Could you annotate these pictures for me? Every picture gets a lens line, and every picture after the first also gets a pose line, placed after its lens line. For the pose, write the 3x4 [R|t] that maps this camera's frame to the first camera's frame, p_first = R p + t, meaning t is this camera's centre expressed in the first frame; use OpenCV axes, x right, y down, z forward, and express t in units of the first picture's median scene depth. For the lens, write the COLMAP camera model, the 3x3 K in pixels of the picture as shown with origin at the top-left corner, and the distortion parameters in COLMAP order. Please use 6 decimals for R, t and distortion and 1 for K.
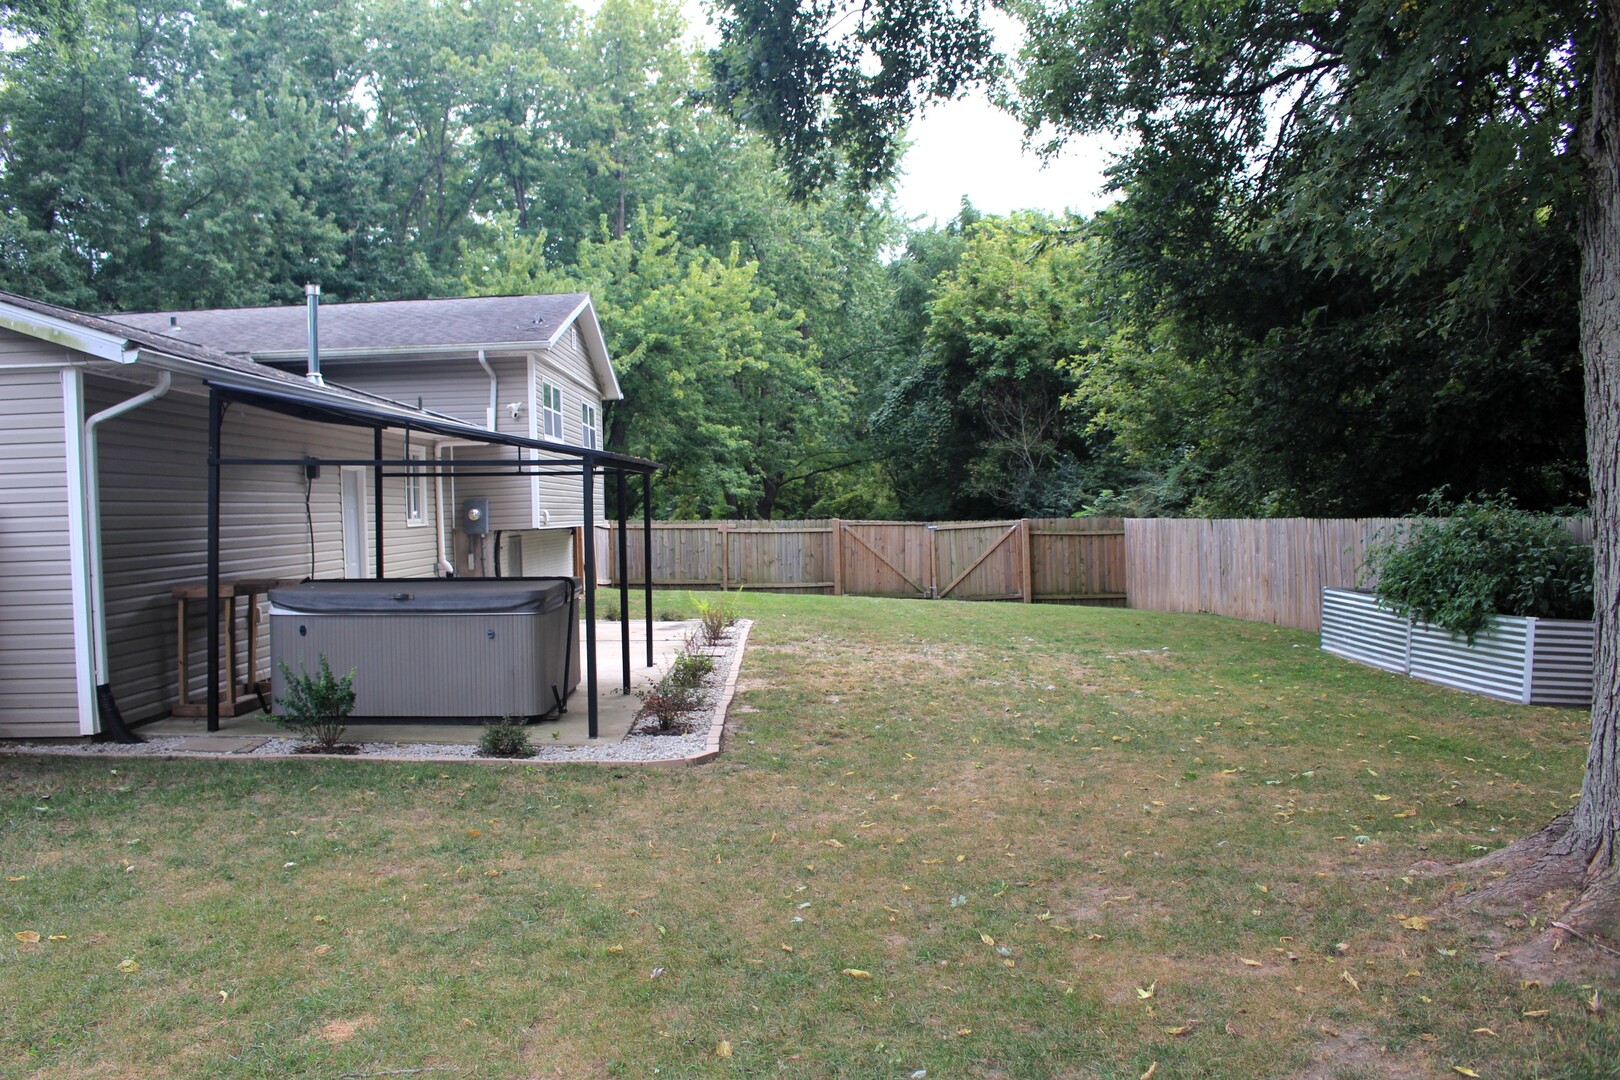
lens RADIAL K [[1336.3, 0, 814.6], [0, 1336.3, 535.0], [0, 0, 1]] dist [-0.136769, 0.098026]
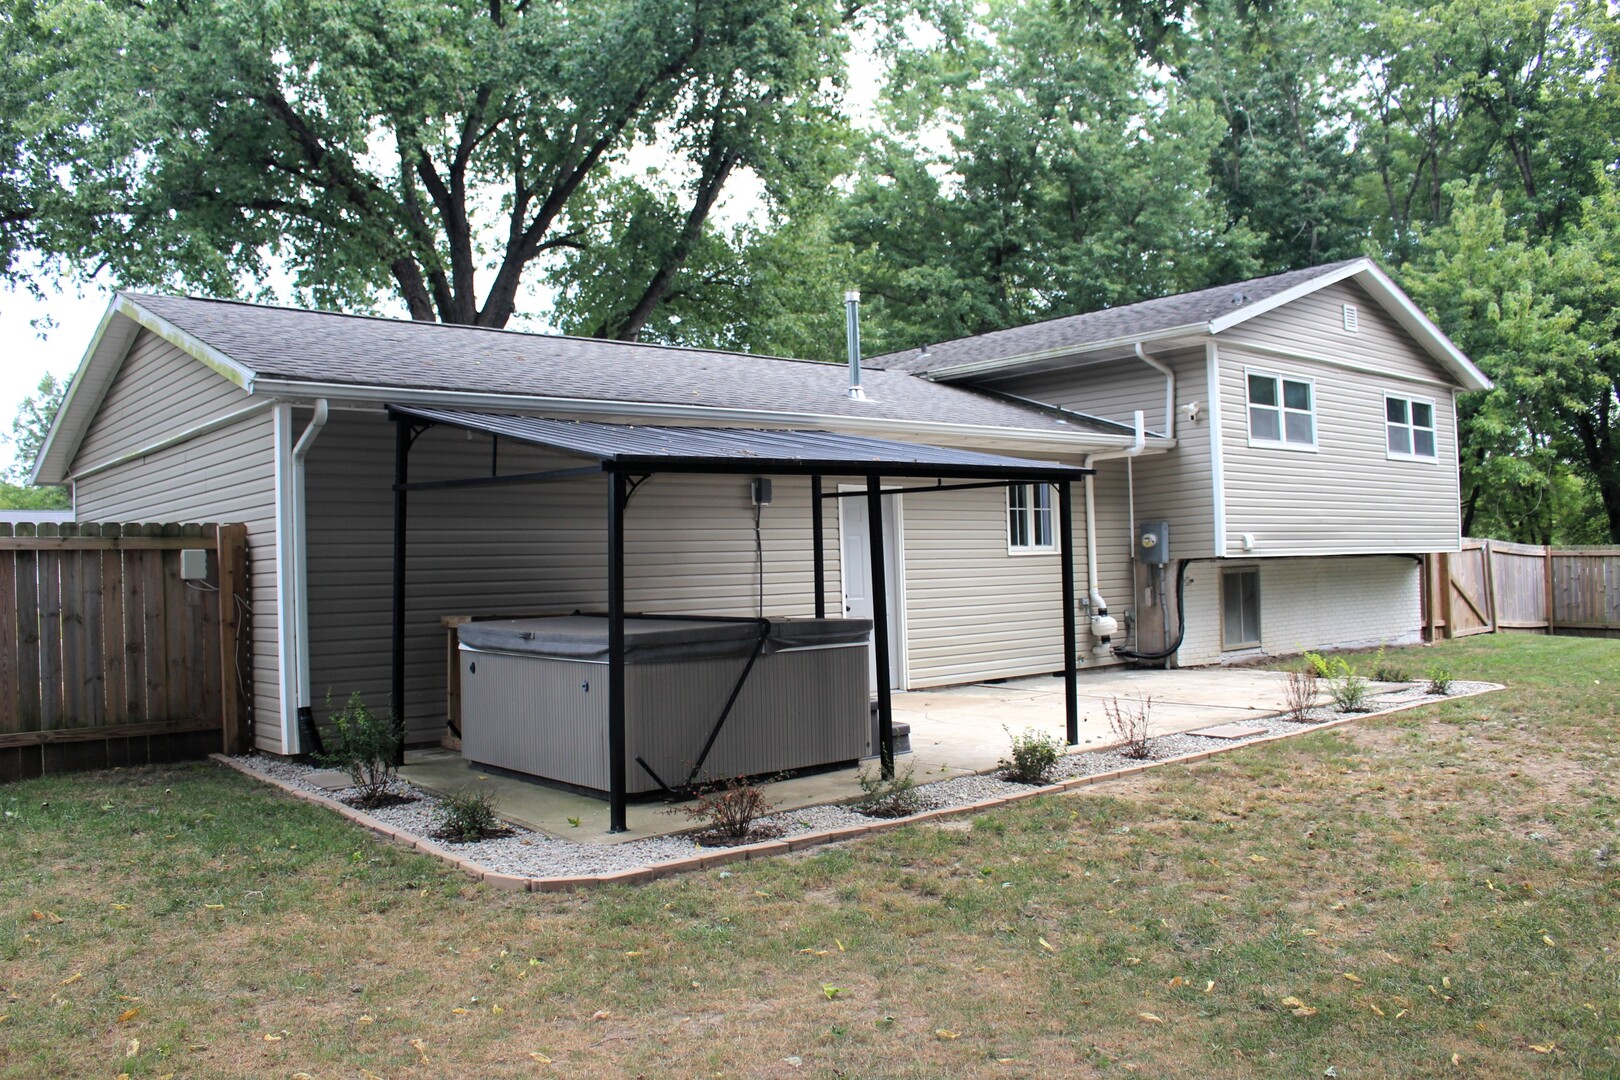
lens RADIAL K [[1336.3, 0, 807.4], [0, 1336.3, 540.9], [0, 0, 1]] dist [-0.136769, 0.098026]
pose [[0.643197, -0.010475, -0.765629, 0.241120], [-0.003138, 0.999862, -0.016316, -0.000758], [0.765695, 0.012896, 0.643075, 0.295690]]
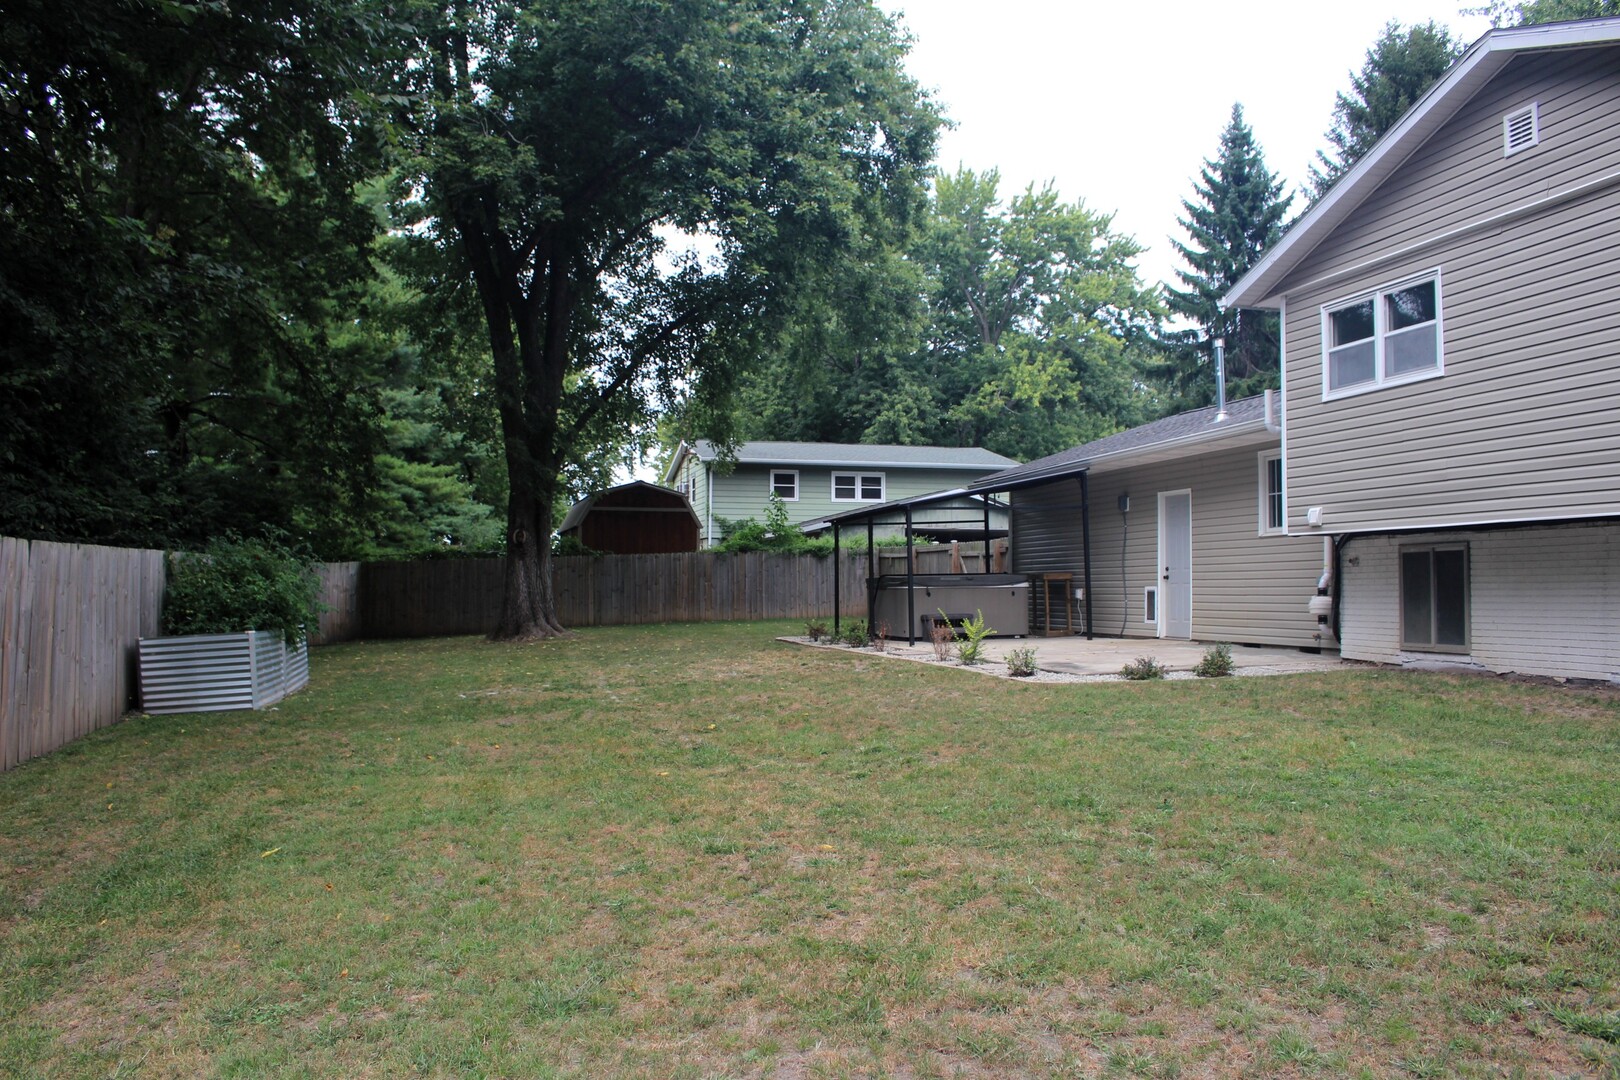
lens RADIAL K [[1336.3, 0, 812.1], [0, 1336.3, 537.9], [0, 0, 1]] dist [-0.136769, 0.098026]
pose [[-0.972978, 0.024657, -0.229576, 0.208937], [0.027508, 0.999579, -0.009228, -0.004227], [0.229252, -0.015293, -0.973247, 1.639869]]
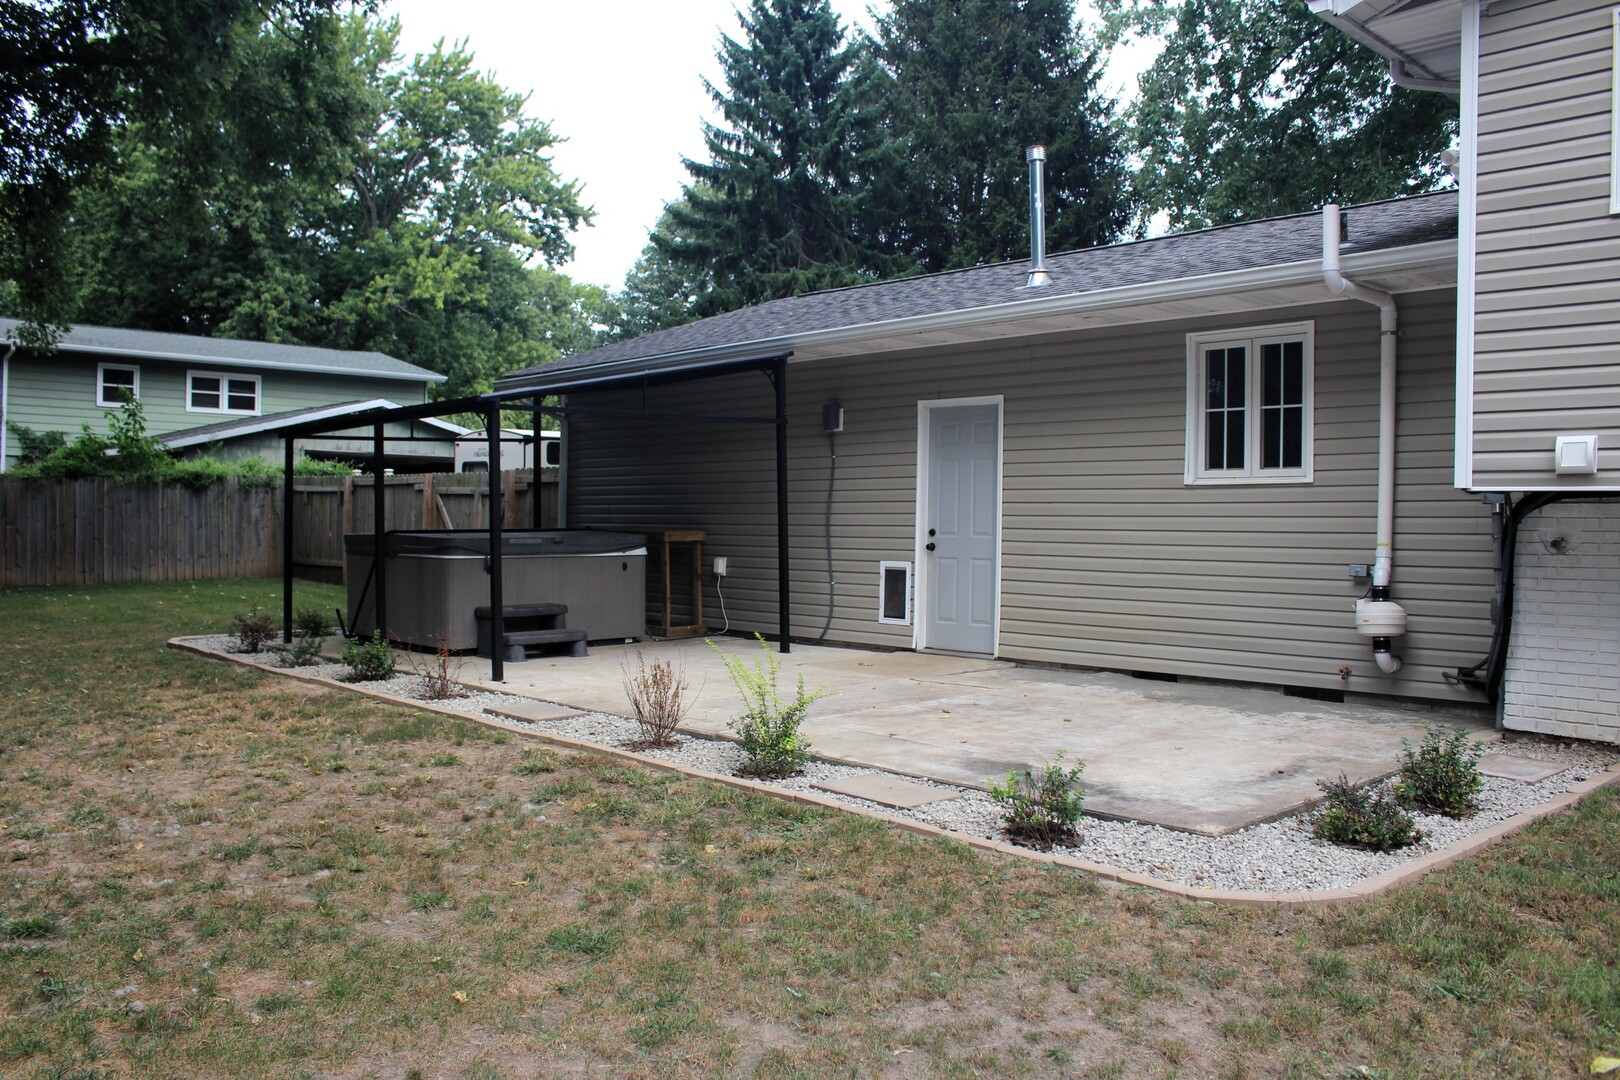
lens RADIAL K [[1336.3, 0, 803.5], [0, 1336.3, 545.0], [0, 0, 1]] dist [-0.136769, 0.098026]
pose [[-0.749880, 0.035075, -0.660644, 0.153776], [-0.001787, 0.998483, 0.055040, -0.009498], [0.661572, 0.042454, -0.748679, 1.144132]]
